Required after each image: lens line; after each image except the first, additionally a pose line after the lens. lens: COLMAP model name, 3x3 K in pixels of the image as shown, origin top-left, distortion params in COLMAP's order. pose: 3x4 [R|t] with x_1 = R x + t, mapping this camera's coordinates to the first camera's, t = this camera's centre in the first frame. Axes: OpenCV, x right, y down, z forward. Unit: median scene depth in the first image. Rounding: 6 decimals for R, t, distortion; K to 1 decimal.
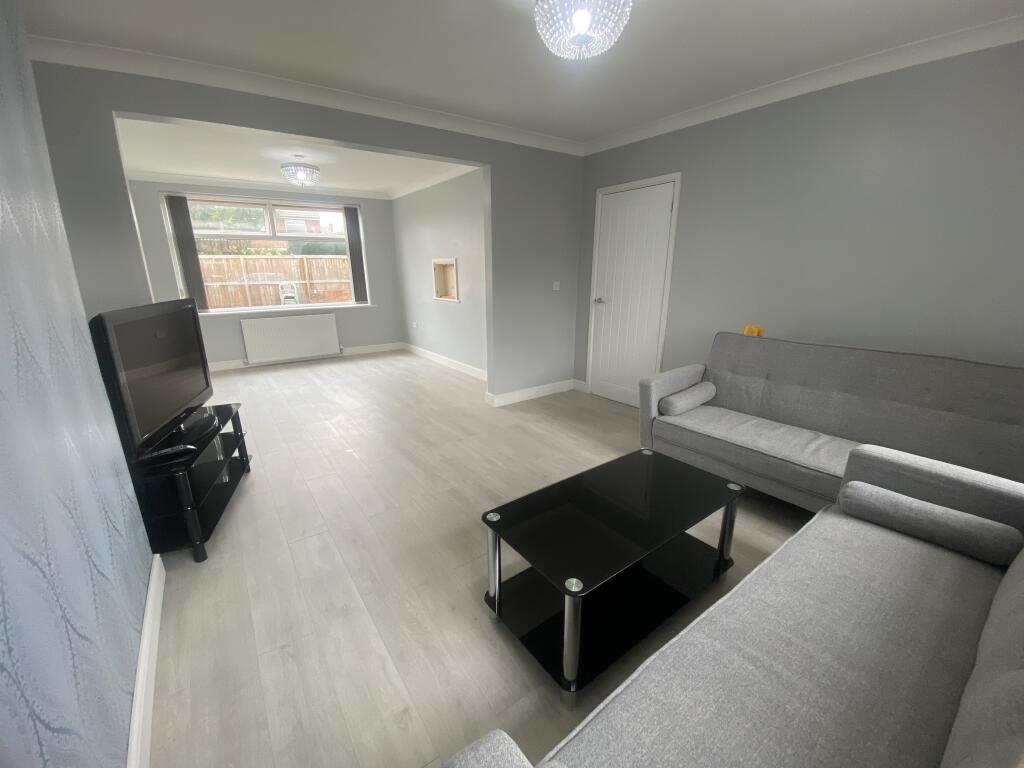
lens RADIAL K [[408.7, 0, 504.5], [0, 408.7, 388.1], [0, 0, 1]] dist [0.019376, -0.021675]
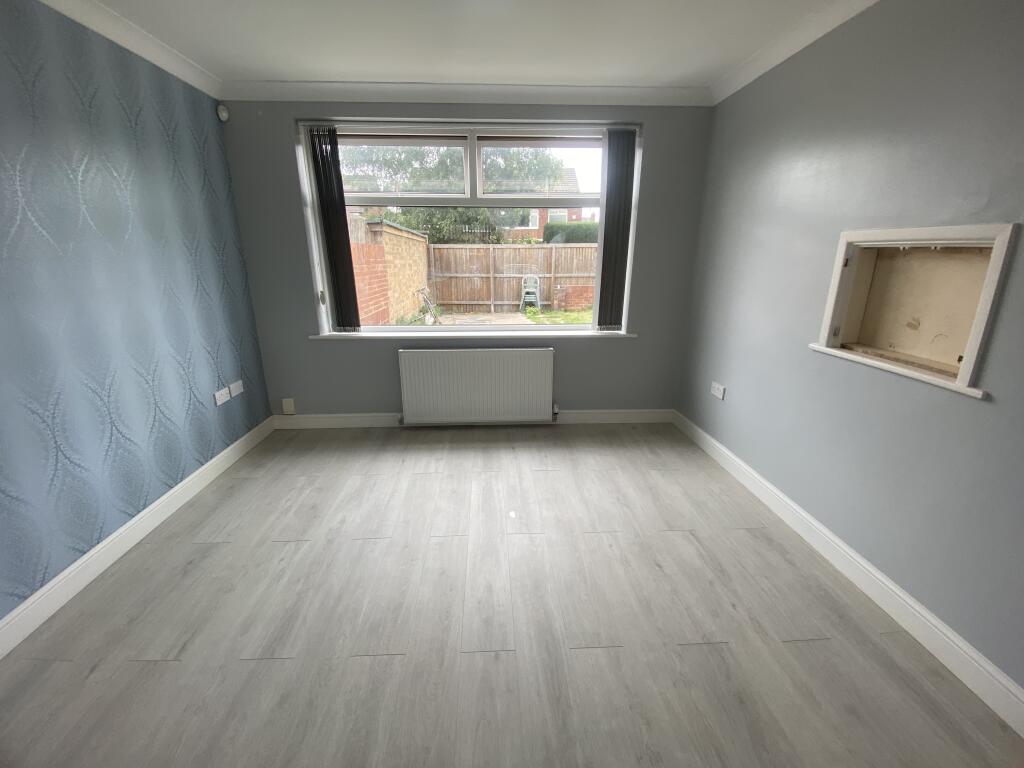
lens RADIAL K [[408.7, 0, 504.5], [0, 408.7, 388.1], [0, 0, 1]] dist [0.019376, -0.021675]
pose [[0.837145, 0.168686, -0.520320, -0.096180], [-0.158265, 0.985269, 0.064787, -0.078439], [0.523584, 0.028112, 0.851510, 0.268652]]
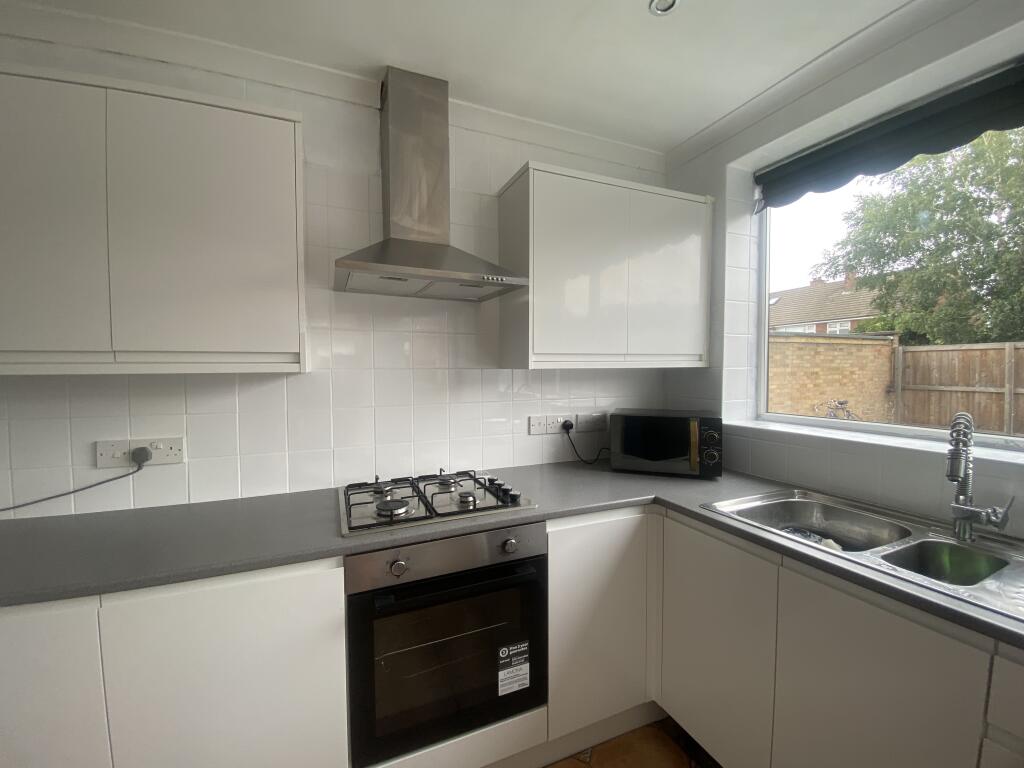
lens RADIAL K [[408.7, 0, 504.5], [0, 408.7, 388.1], [0, 0, 1]] dist [0.019376, -0.021675]
pose [[-0.219593, 0.051889, -0.974211, 0.056775], [-0.264339, 0.958066, 0.110612, -0.148190], [0.939097, 0.281812, -0.196668, 0.498459]]
